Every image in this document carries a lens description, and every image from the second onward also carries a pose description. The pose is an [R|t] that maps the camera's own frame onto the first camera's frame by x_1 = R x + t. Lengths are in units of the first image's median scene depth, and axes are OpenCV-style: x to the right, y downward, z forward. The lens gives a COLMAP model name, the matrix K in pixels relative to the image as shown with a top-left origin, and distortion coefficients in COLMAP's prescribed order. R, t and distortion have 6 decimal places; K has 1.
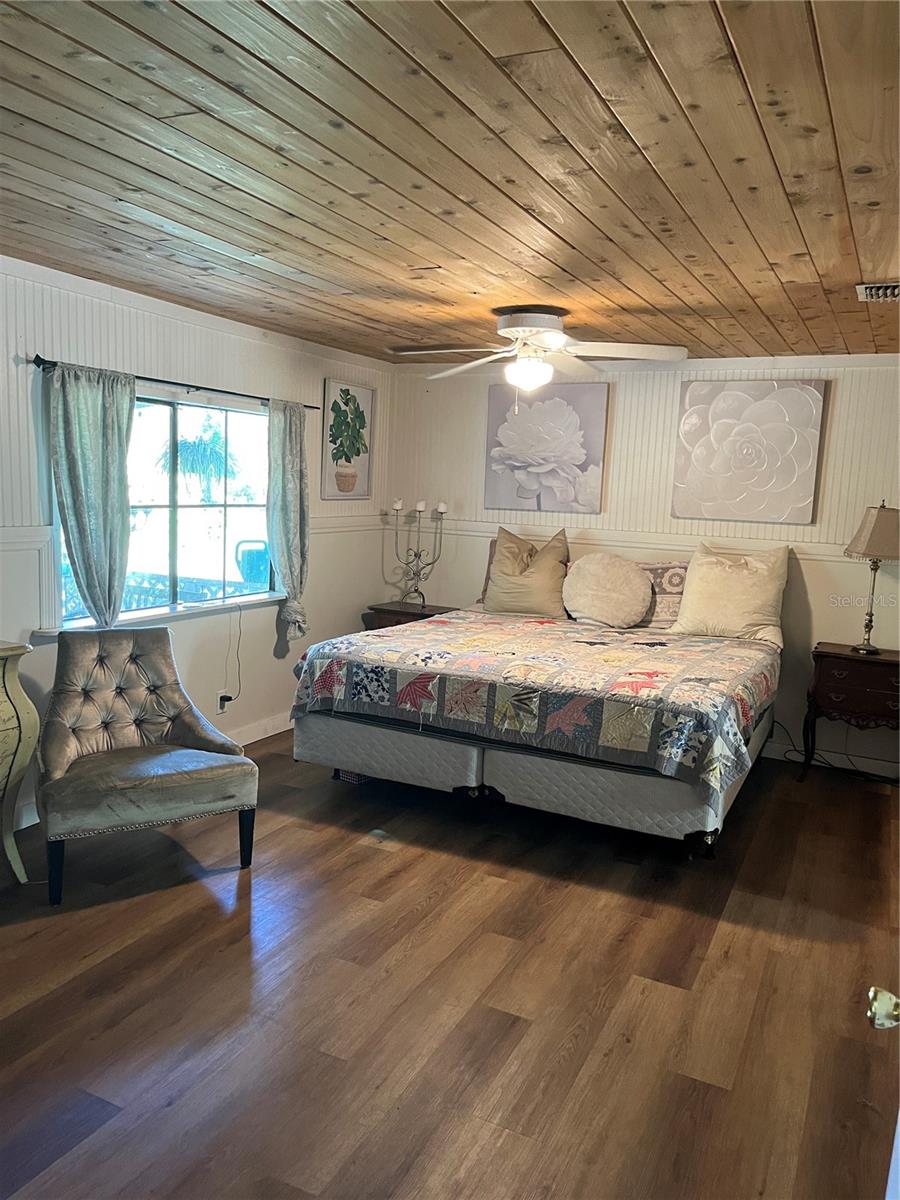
lens RADIAL K [[904.6, 0, 449.8], [0, 904.6, 607.2], [0, 0, 1]] dist [0.058169, -0.073893]
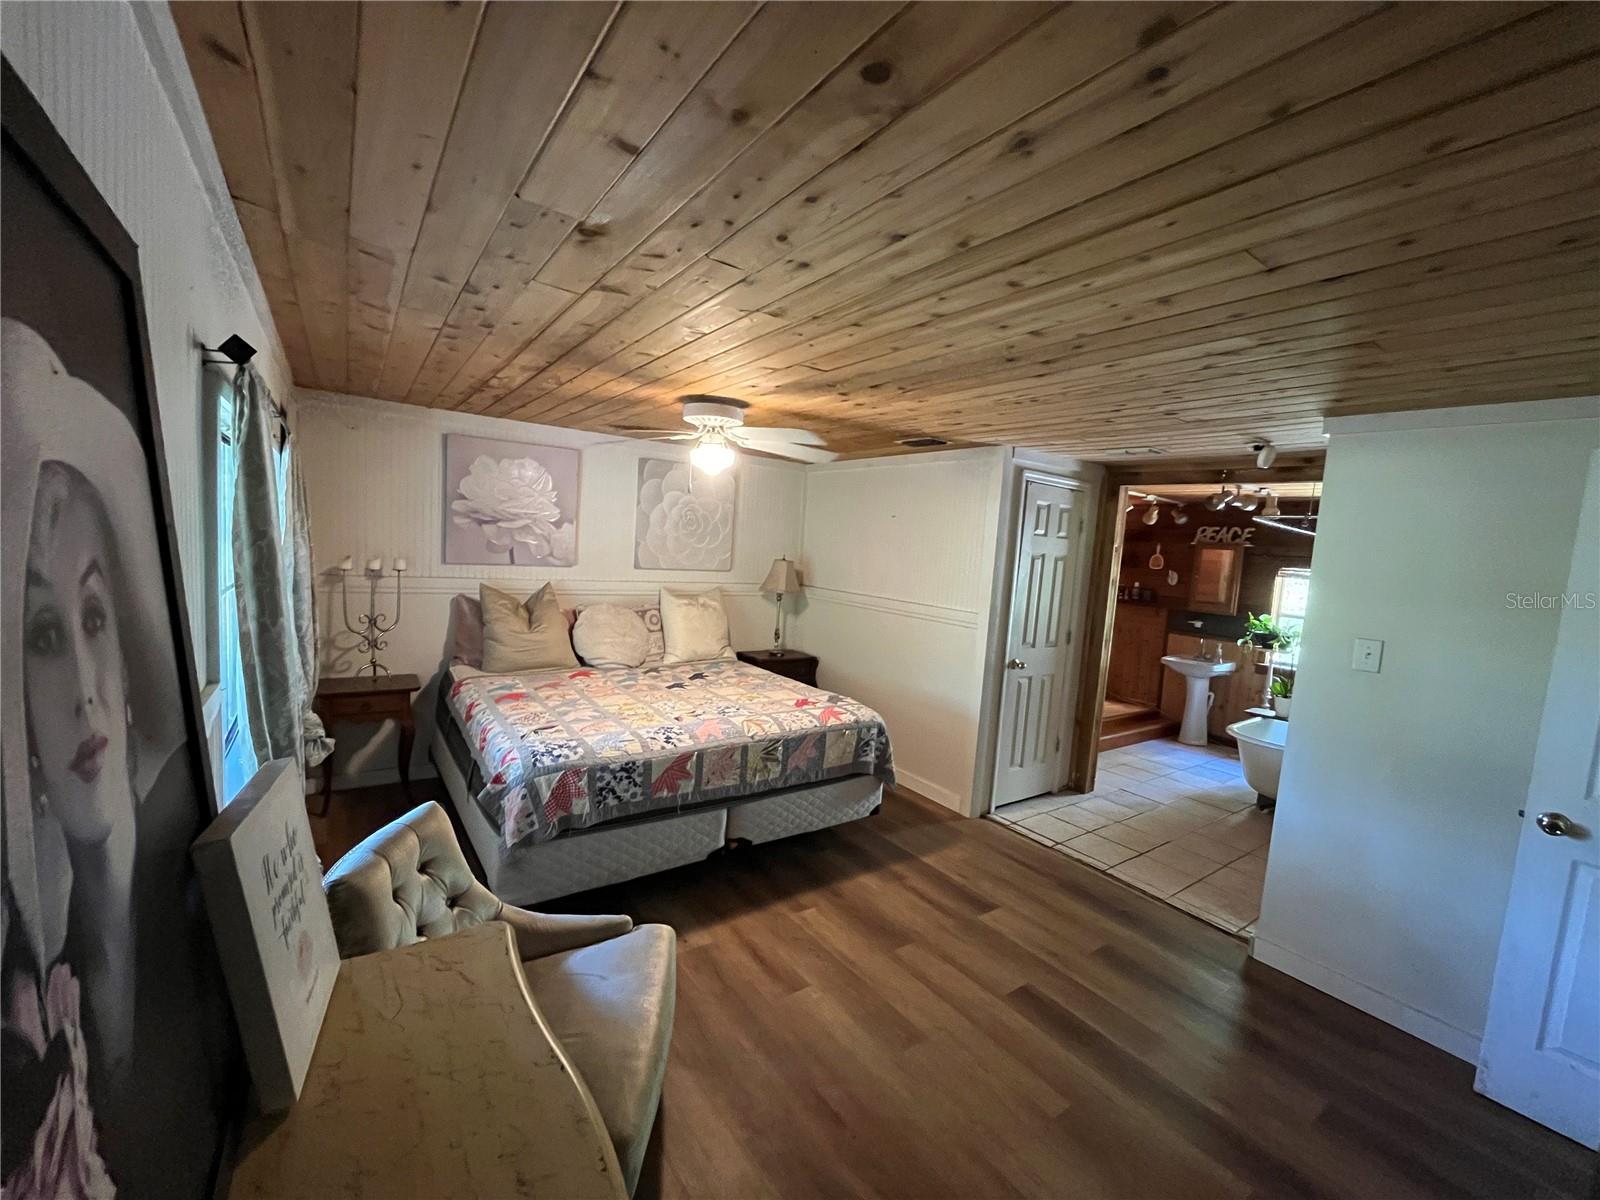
lens RADIAL K [[641.8, 0, 797.4], [0, 641.8, 602.3], [0, 0, 1]] dist [-0.004857, -0.000448]
pose [[0.483089, -0.093533, 0.870561, -0.539293], [0.077850, 0.994928, 0.063694, -0.121865], [-0.872104, 0.037004, 0.487920, 0.524622]]
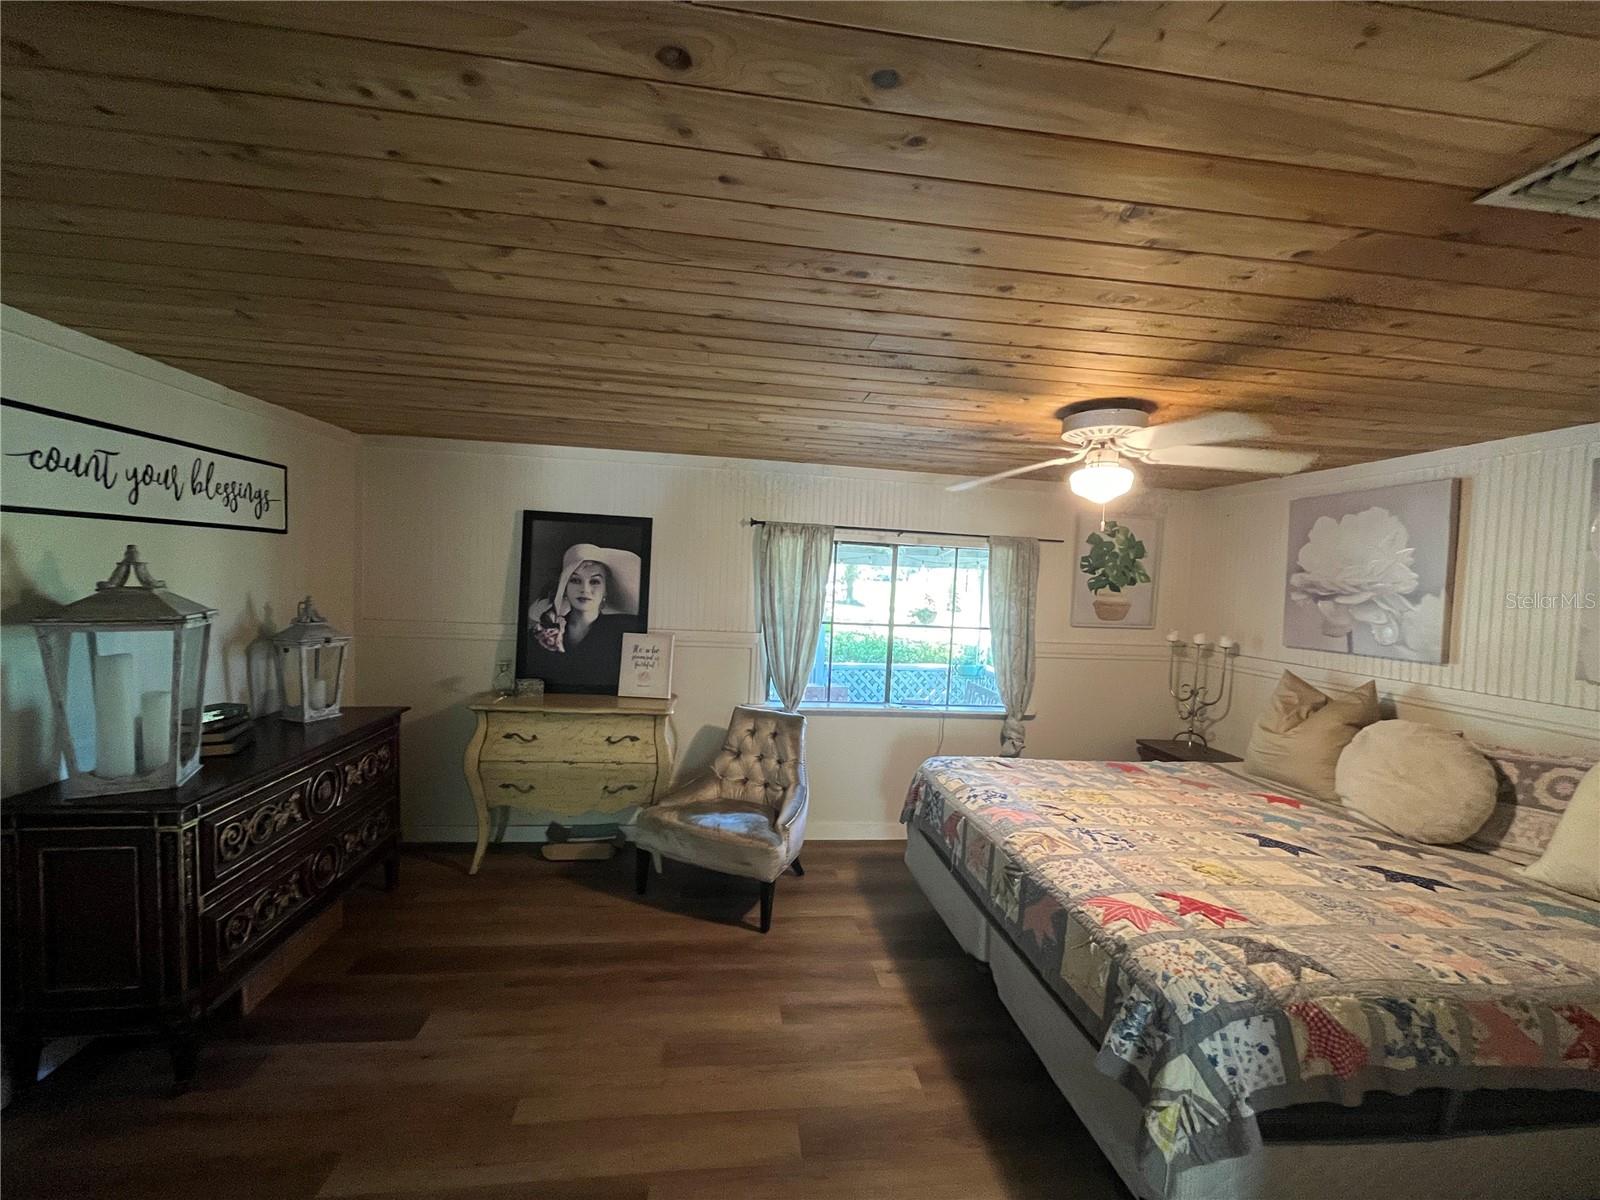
lens RADIAL K [[646.8, 0, 794.9], [0, 646.8, 602.1], [0, 0, 1]] dist [-0.002072, -0.000040]
pose [[0.549918, 0.011797, -0.835135, 0.417903], [-0.138238, 0.987395, -0.077078, -0.061849], [0.823699, 0.157834, 0.544618, 0.450879]]
